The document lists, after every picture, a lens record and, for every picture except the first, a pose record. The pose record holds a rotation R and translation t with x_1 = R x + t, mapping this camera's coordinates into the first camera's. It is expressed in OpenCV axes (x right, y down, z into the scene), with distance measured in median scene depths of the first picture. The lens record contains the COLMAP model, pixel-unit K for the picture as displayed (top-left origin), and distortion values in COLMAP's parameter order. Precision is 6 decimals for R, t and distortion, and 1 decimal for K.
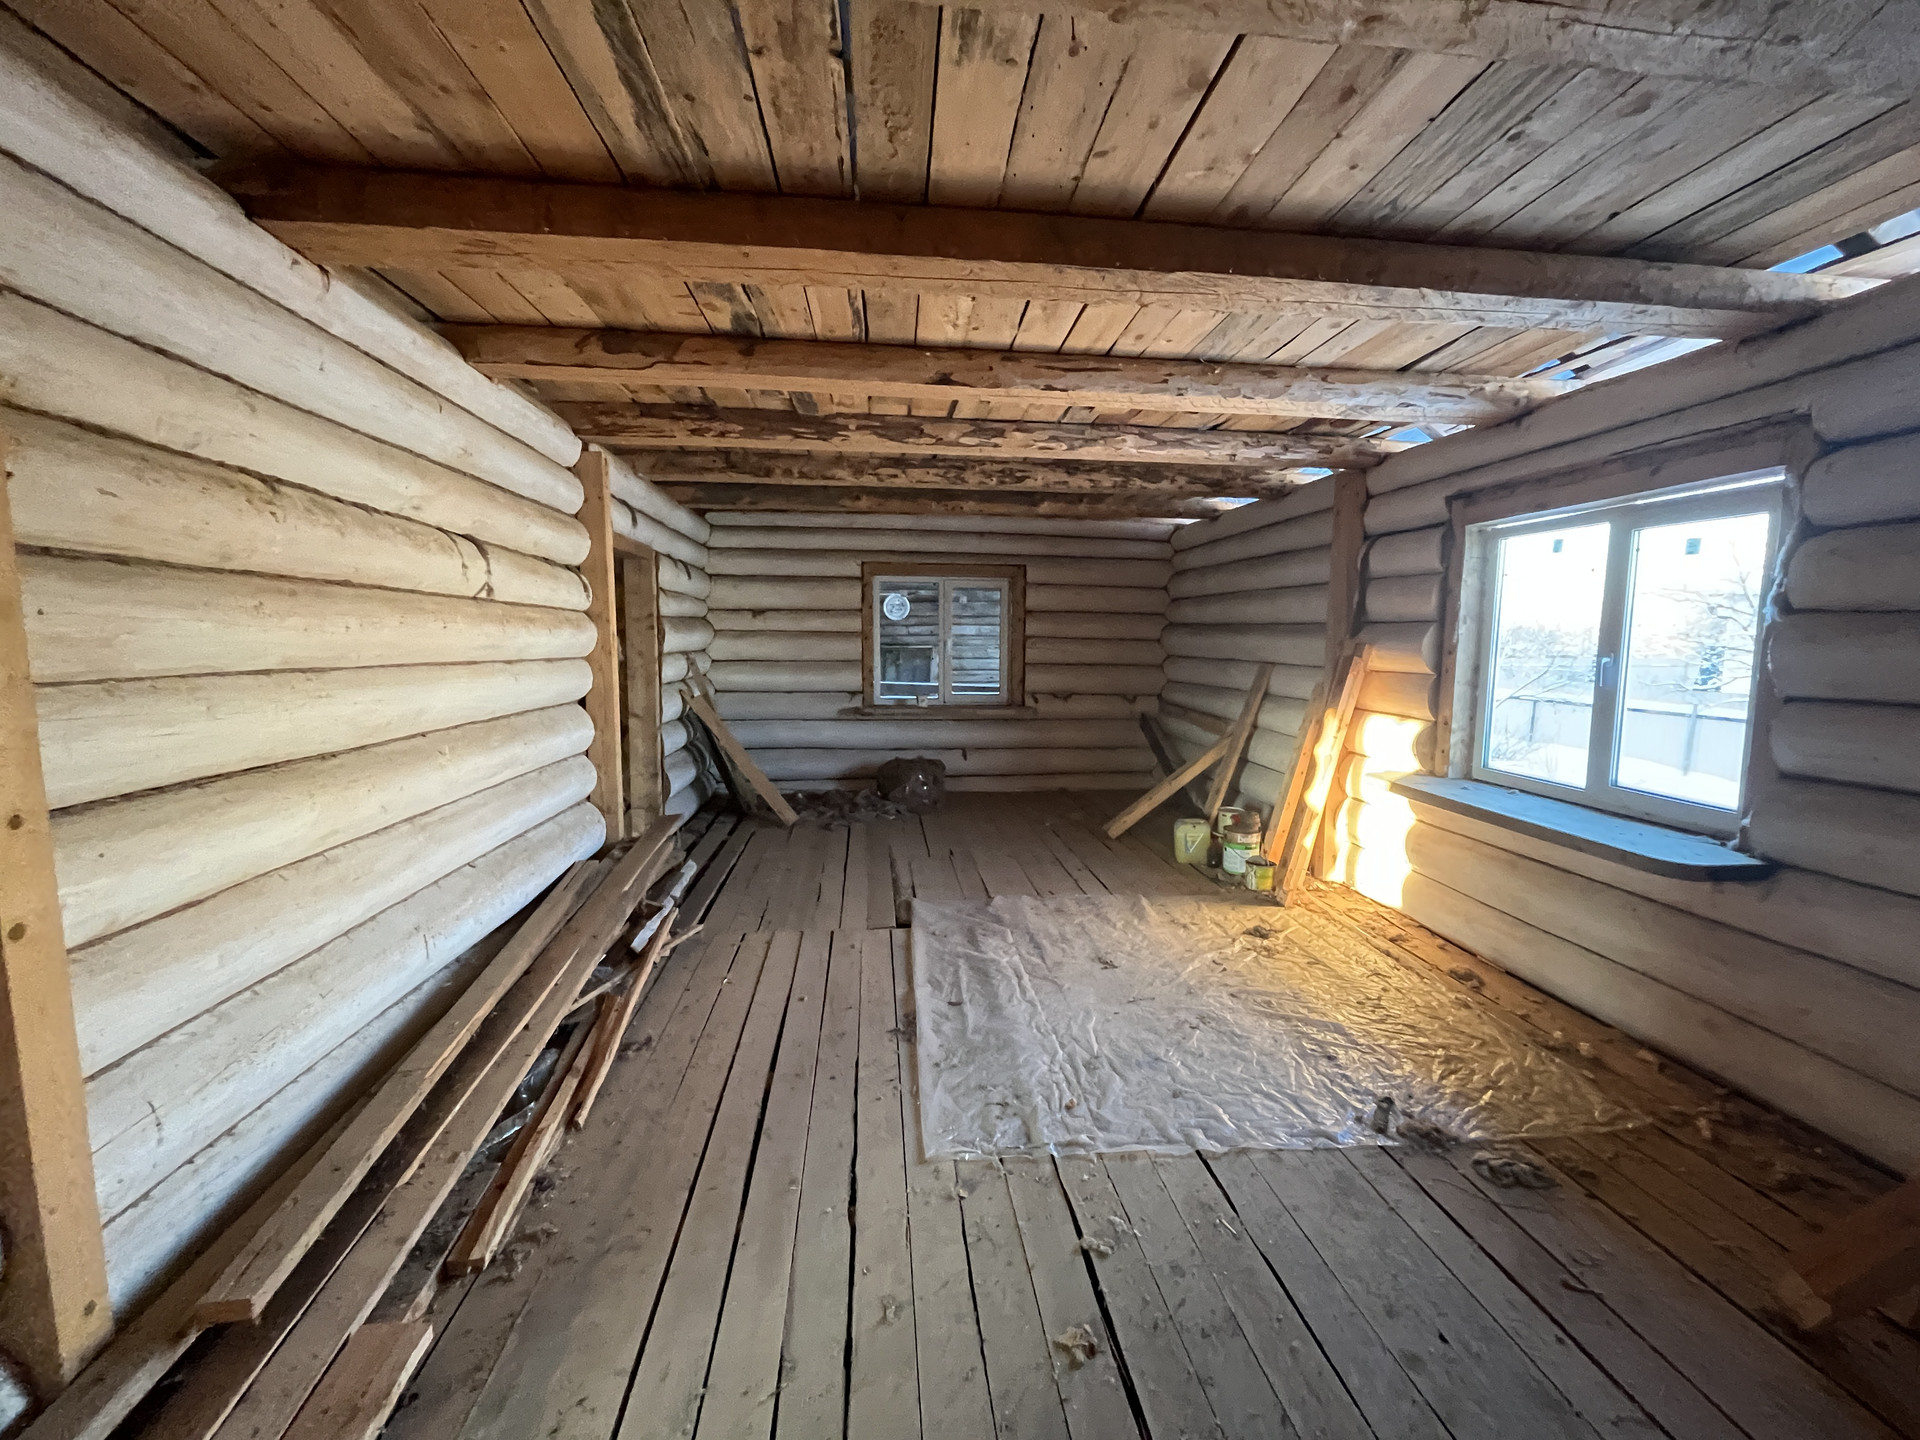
lens RADIAL K [[768.7, 0, 956.9], [0, 768.7, 719.2], [0, 0, 1]] dist [0.002028, -0.000302]
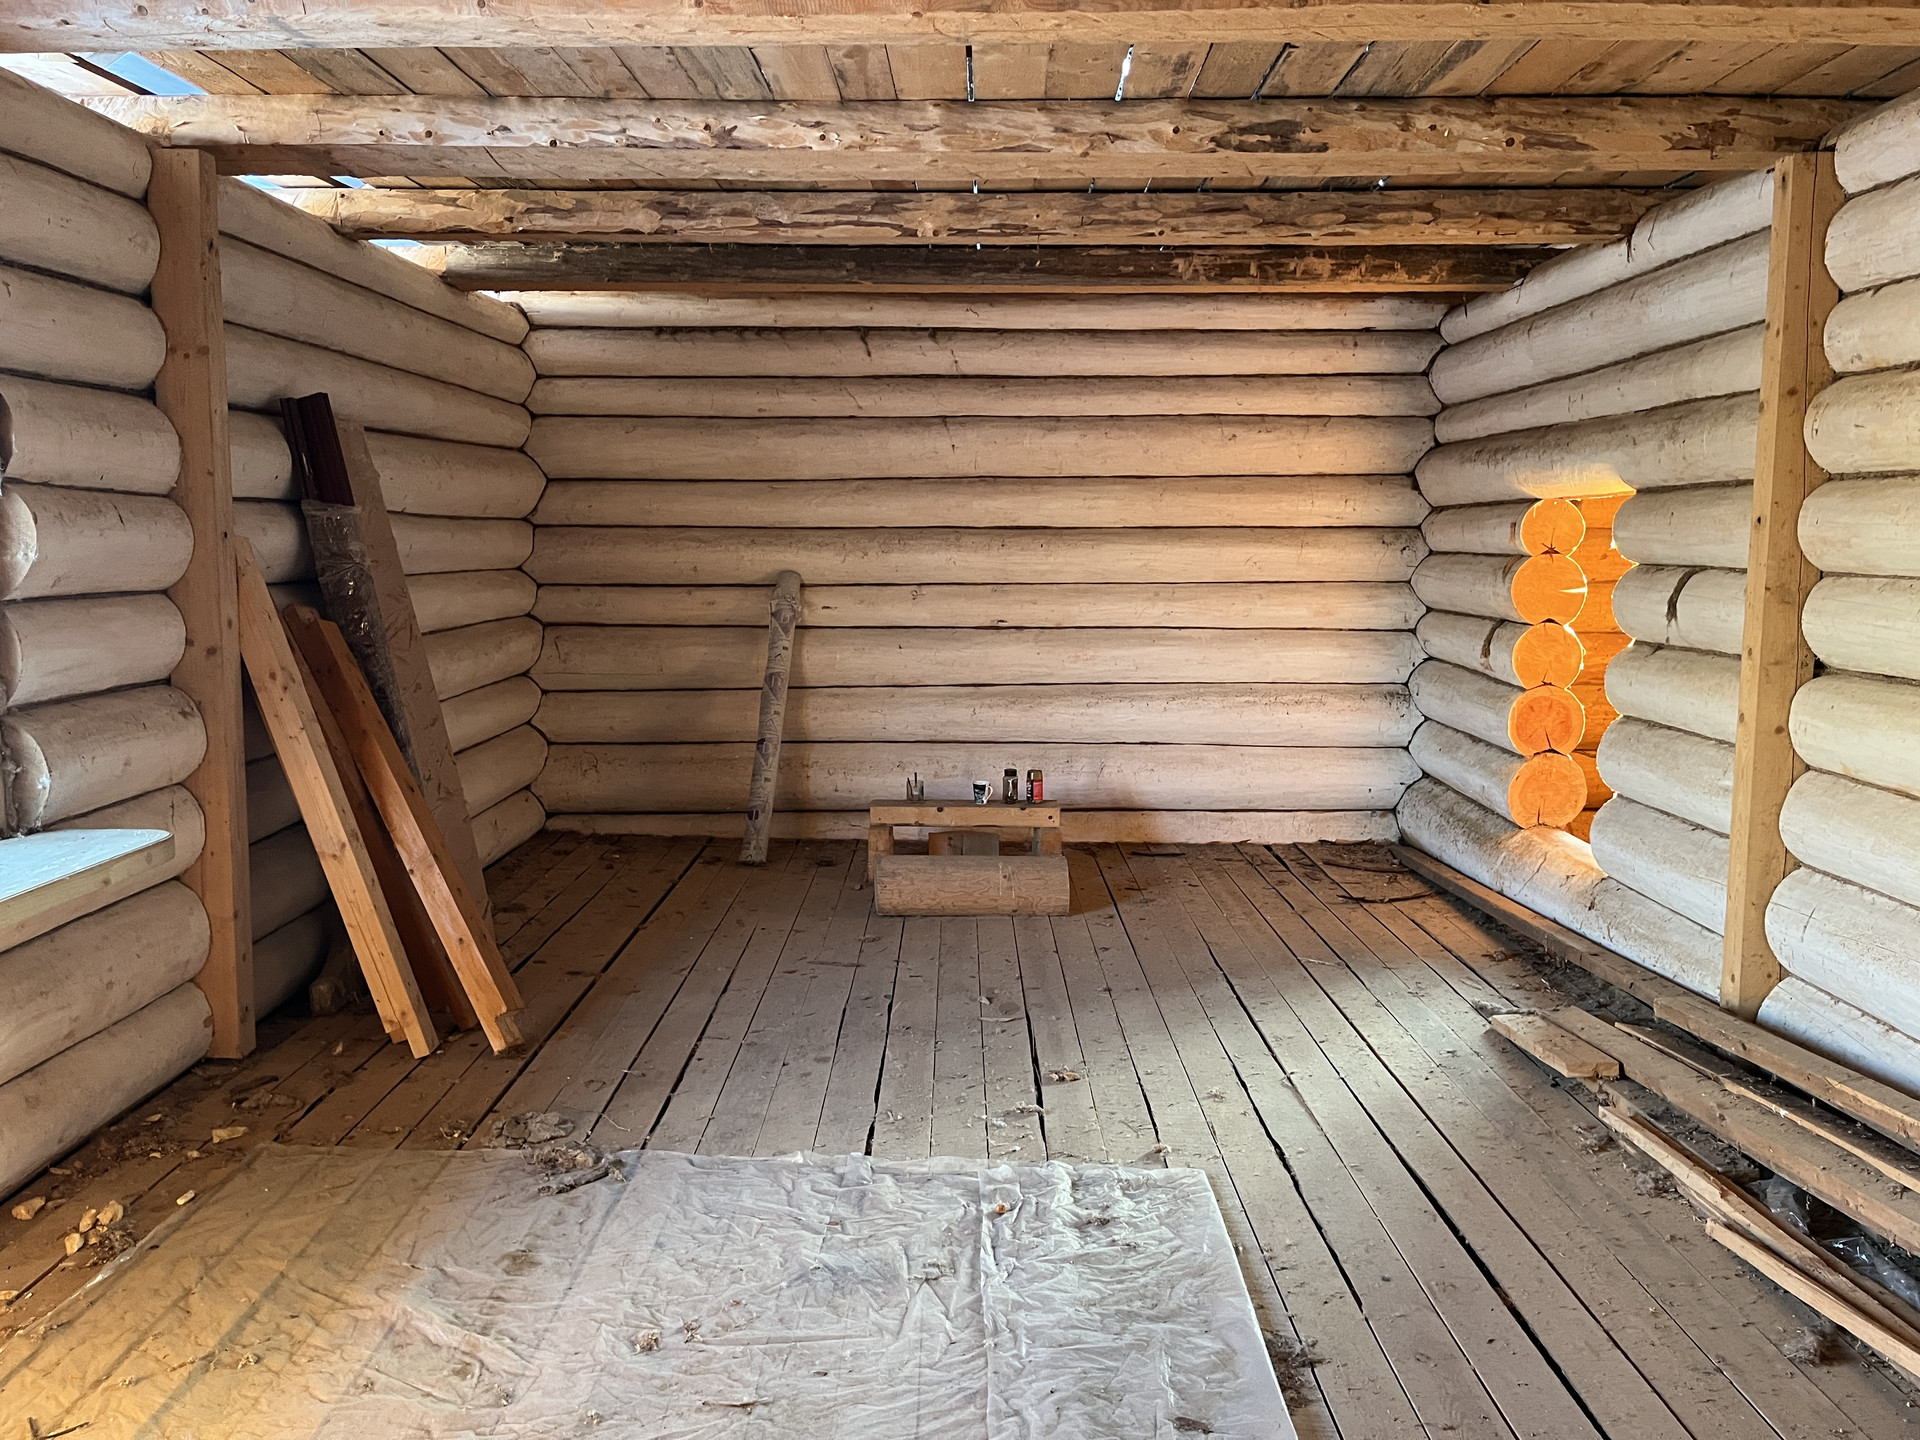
lens RADIAL K [[1466.9, 0, 955.8], [0, 1466.9, 712.5], [0, 0, 1]] dist [-0.024059, 0.023800]
pose [[-0.994613, -0.023736, 0.100899, 0.056776], [-0.000057, 0.973553, 0.228461, -0.186440], [-0.103653, 0.227225, -0.968310, 1.751610]]
